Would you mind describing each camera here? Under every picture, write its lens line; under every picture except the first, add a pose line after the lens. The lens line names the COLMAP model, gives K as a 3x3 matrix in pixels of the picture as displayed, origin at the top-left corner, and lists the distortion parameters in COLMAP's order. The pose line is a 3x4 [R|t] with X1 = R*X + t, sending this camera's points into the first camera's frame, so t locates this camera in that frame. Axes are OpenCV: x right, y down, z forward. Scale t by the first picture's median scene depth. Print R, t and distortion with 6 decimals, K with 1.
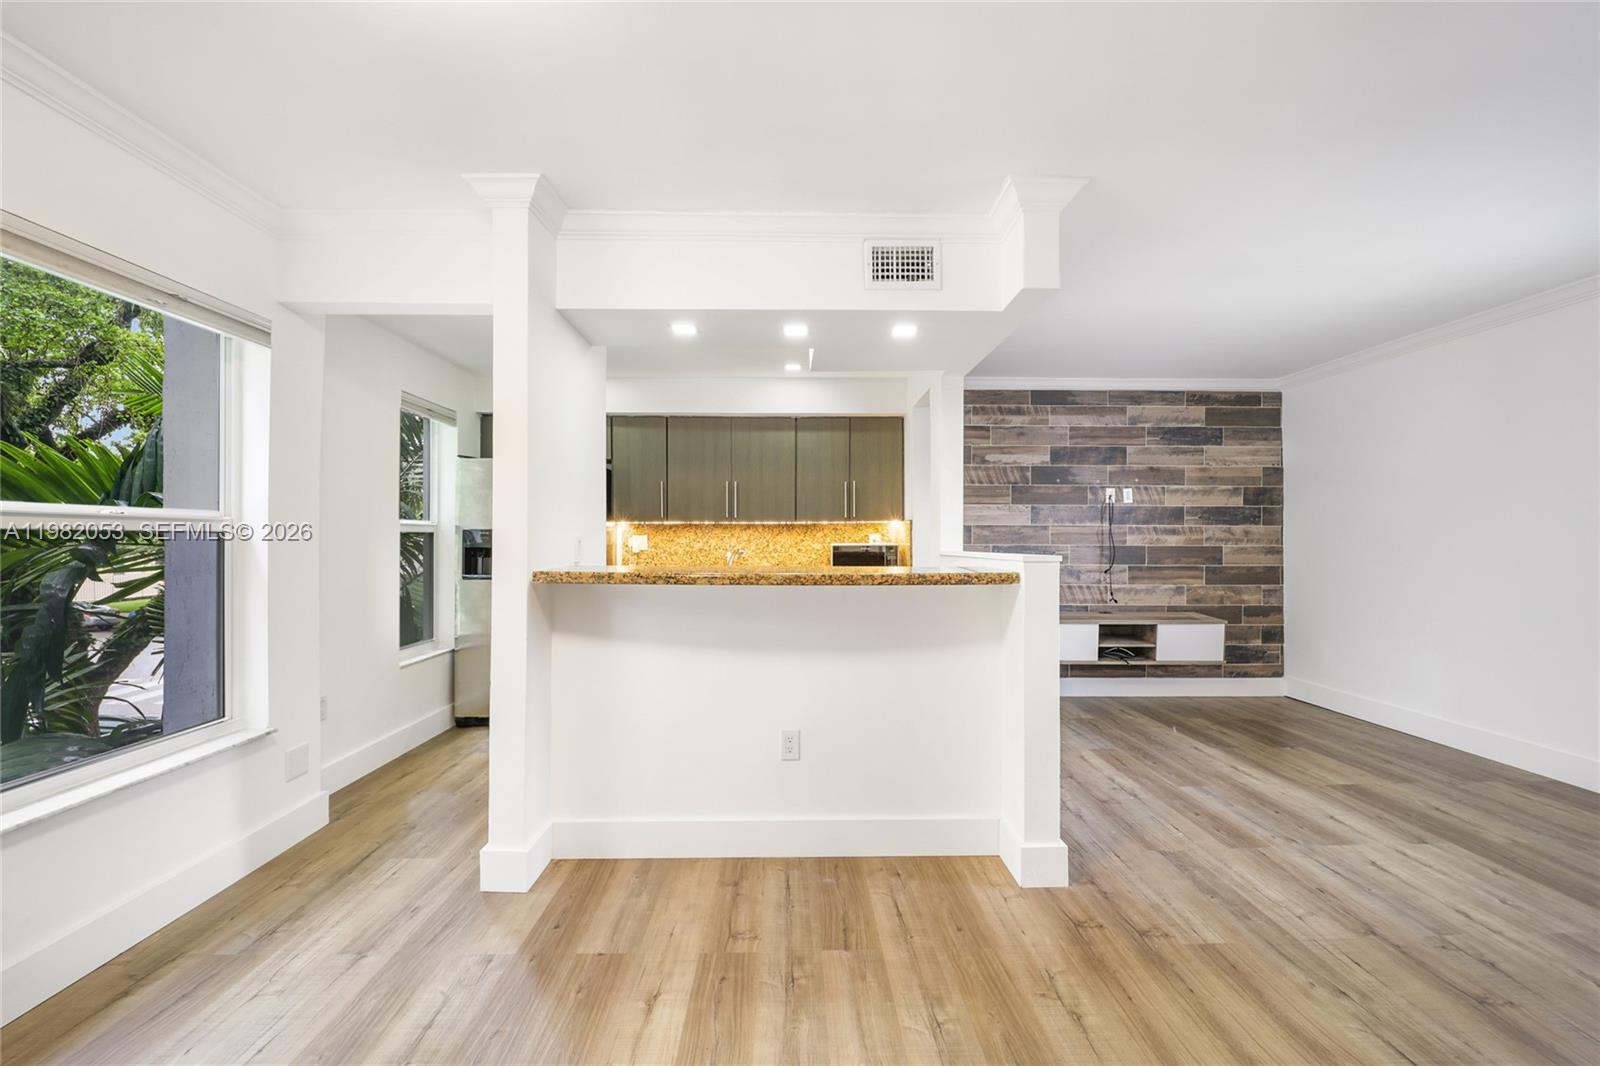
lens RADIAL K [[652.2, 0, 797.1], [0, 652.2, 534.9], [0, 0, 1]] dist [-0.012935, -0.000380]
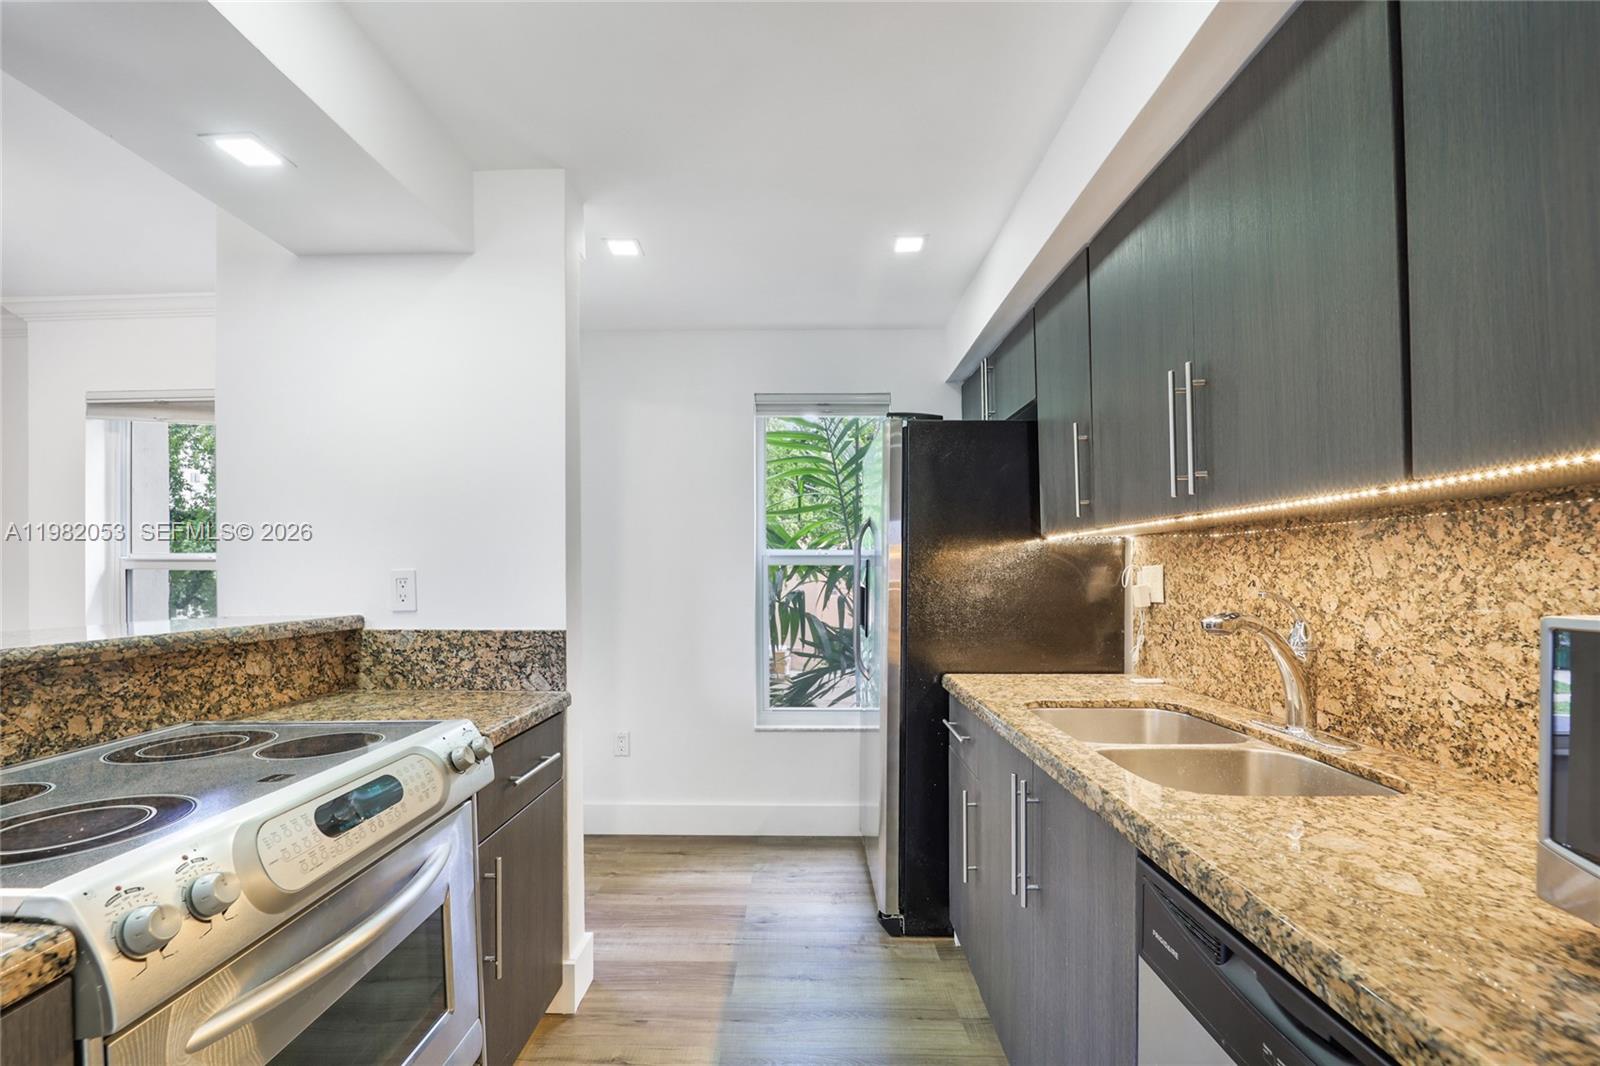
lens RADIAL K [[670.5, 0, 798.6], [0, 670.5, 575.3], [0, 0, 1]] dist [-0.017174, -0.000159]
pose [[-0.019674, 0.000982, -0.999806, 0.172632], [0.007351, 0.999973, 0.000837, 0.004796], [0.999779, -0.007333, -0.019680, 0.784786]]
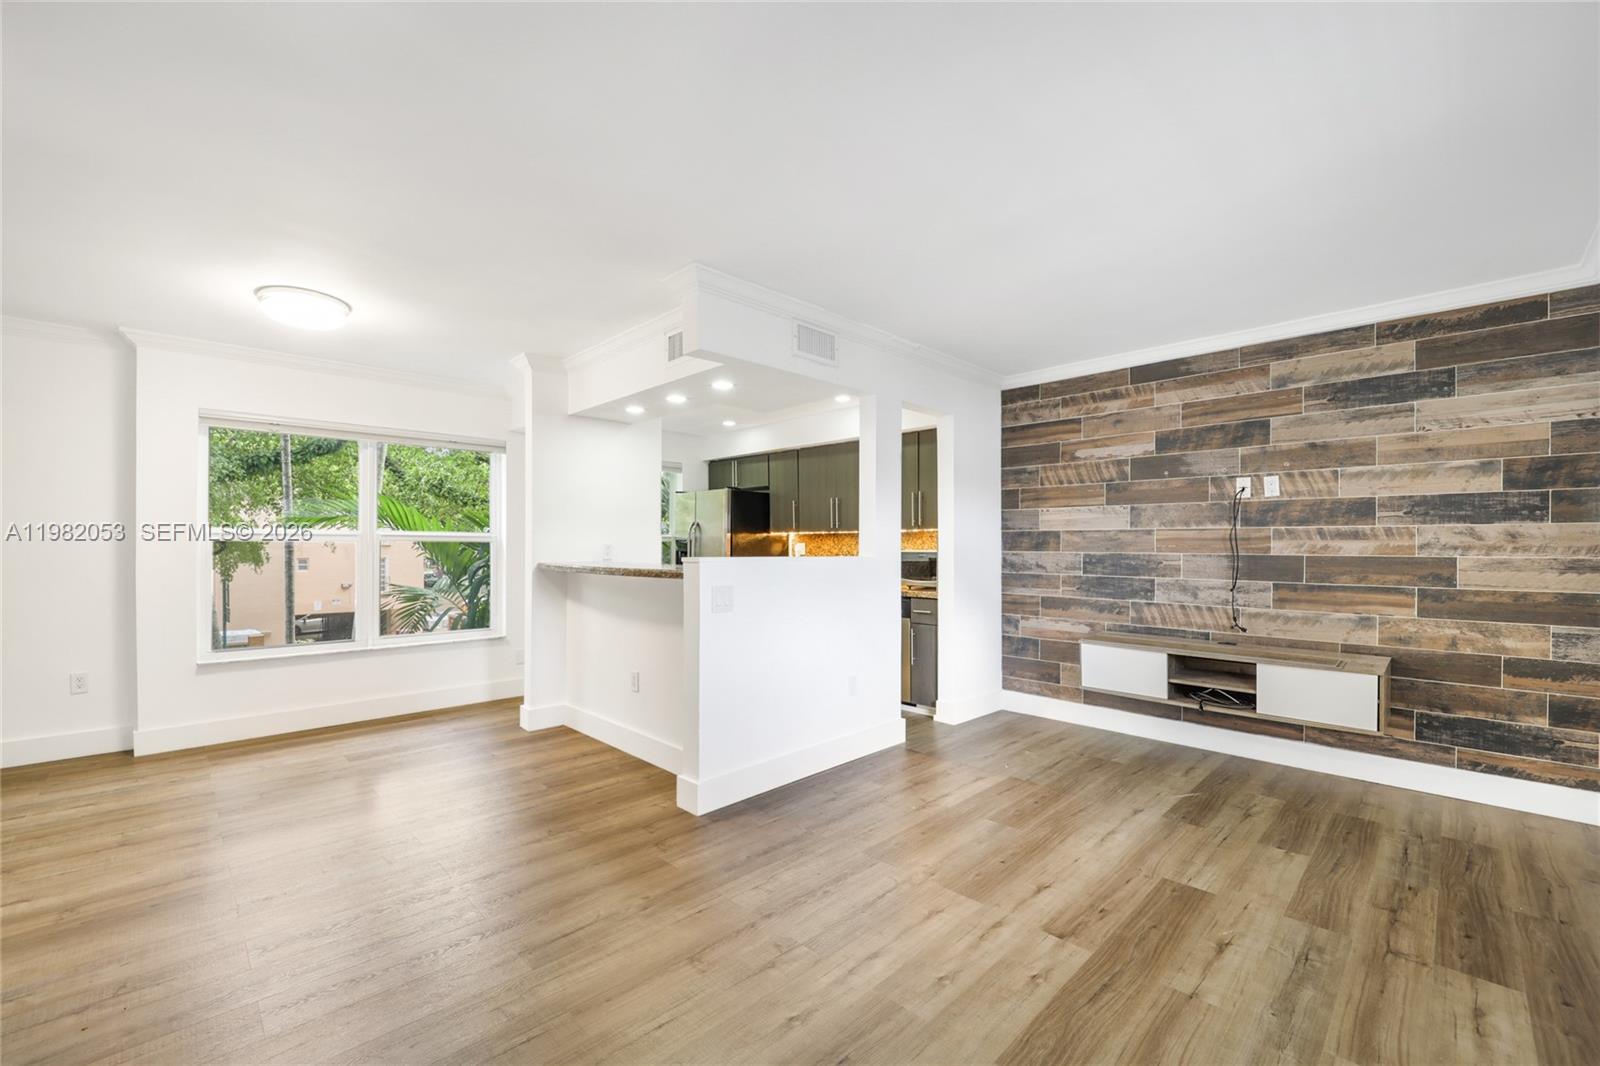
lens RADIAL K [[647.4, 0, 792.2], [0, 647.4, 547.3], [0, 0, 1]] dist [-0.022102, -0.000401]
pose [[0.685781, 0.001265, -0.727807, 0.662101], [0.002445, 0.999989, 0.004042, 0.003647], [0.727804, -0.004552, 0.685770, 0.120252]]
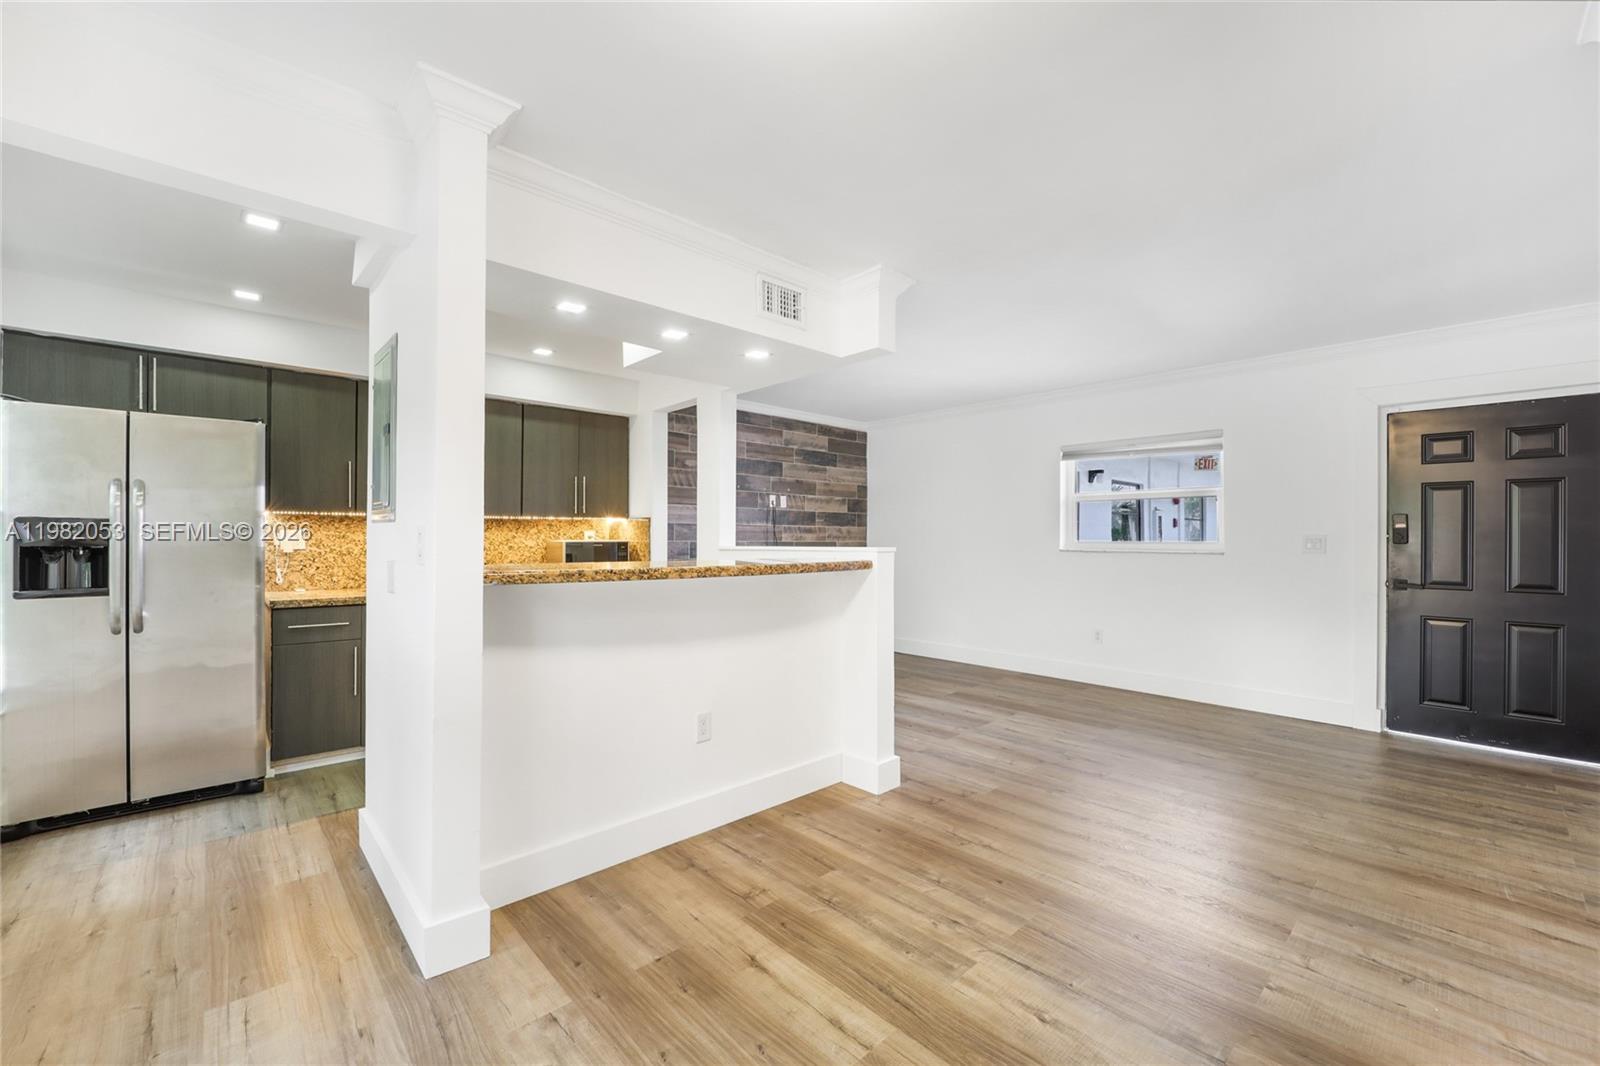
lens RADIAL K [[644.5, 0, 798.0], [0, 644.5, 535.8], [0, 0, 1]] dist [-0.016989, -0.000700]
pose [[0.743655, 0.003824, 0.668553, -0.300161], [-0.006435, 0.999978, 0.001438, 0.003256], [-0.668533, -0.005371, 0.743663, 0.056945]]
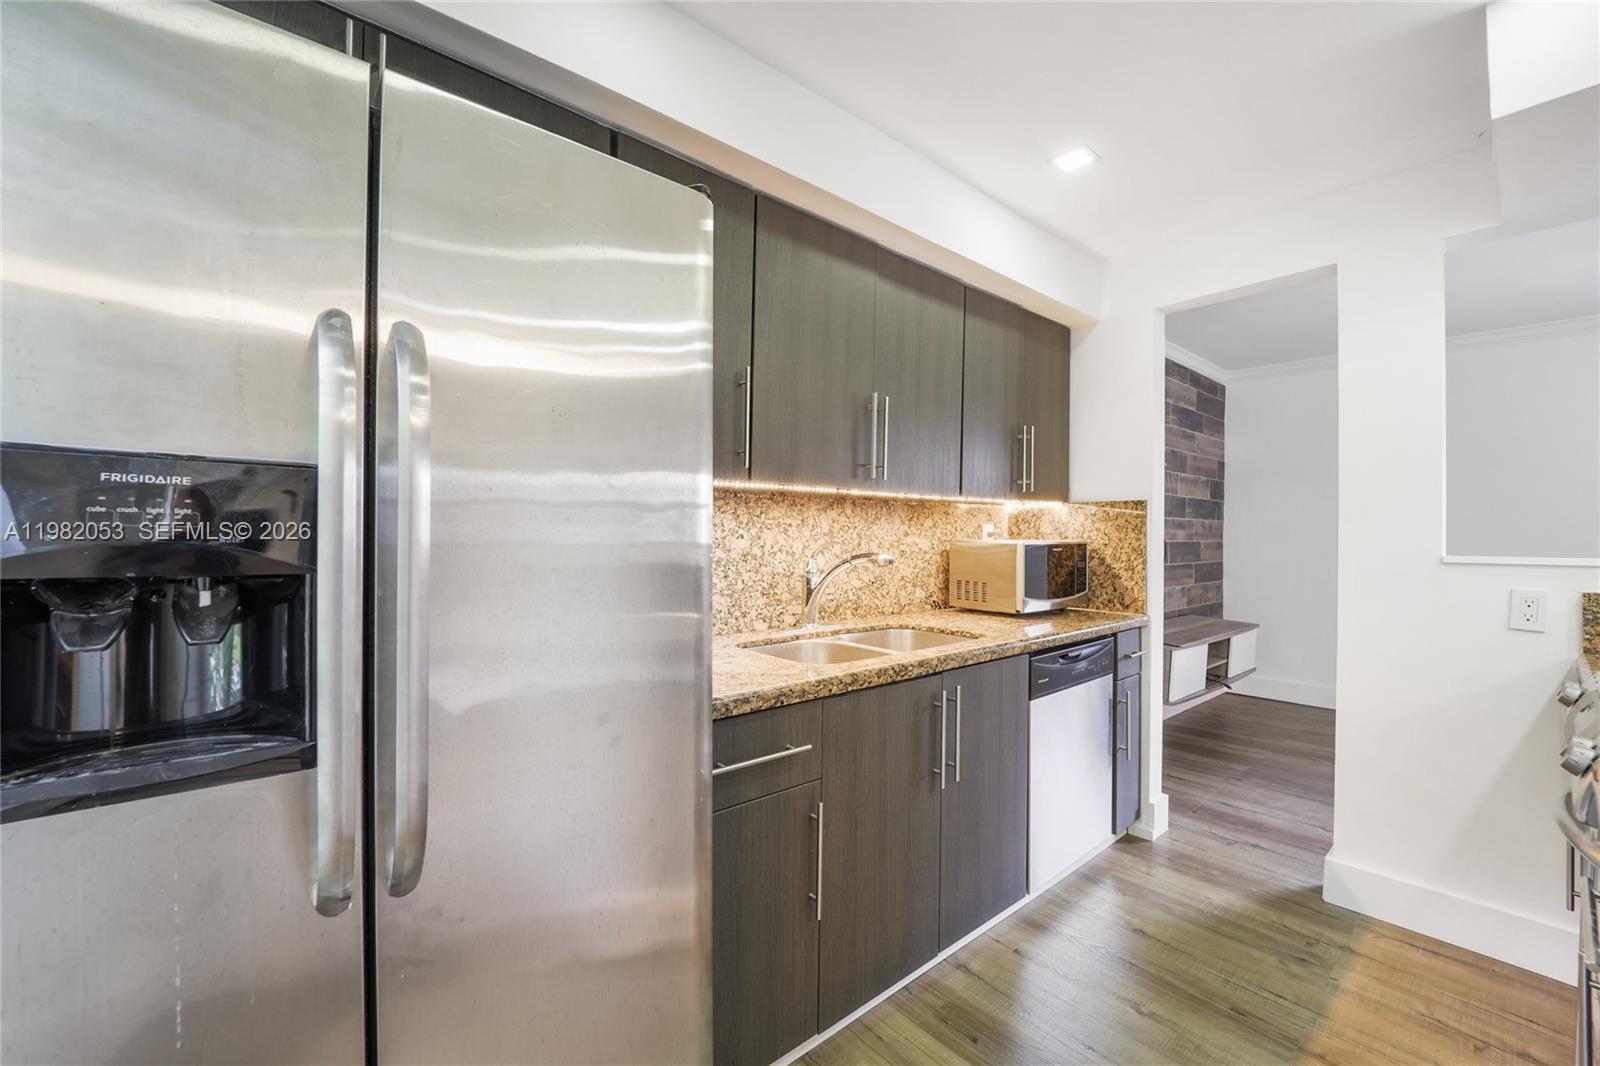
lens RADIAL K [[647.5, 0, 800.0], [0, 647.5, 533.0], [0, 0, 1]] dist [-0.000635, -0.000163]
pose [[0.766665, 0.004275, 0.642033, -0.384993], [-0.010549, 0.999927, 0.005939, 0.005619], [-0.641960, -0.011326, 0.766654, 0.659453]]
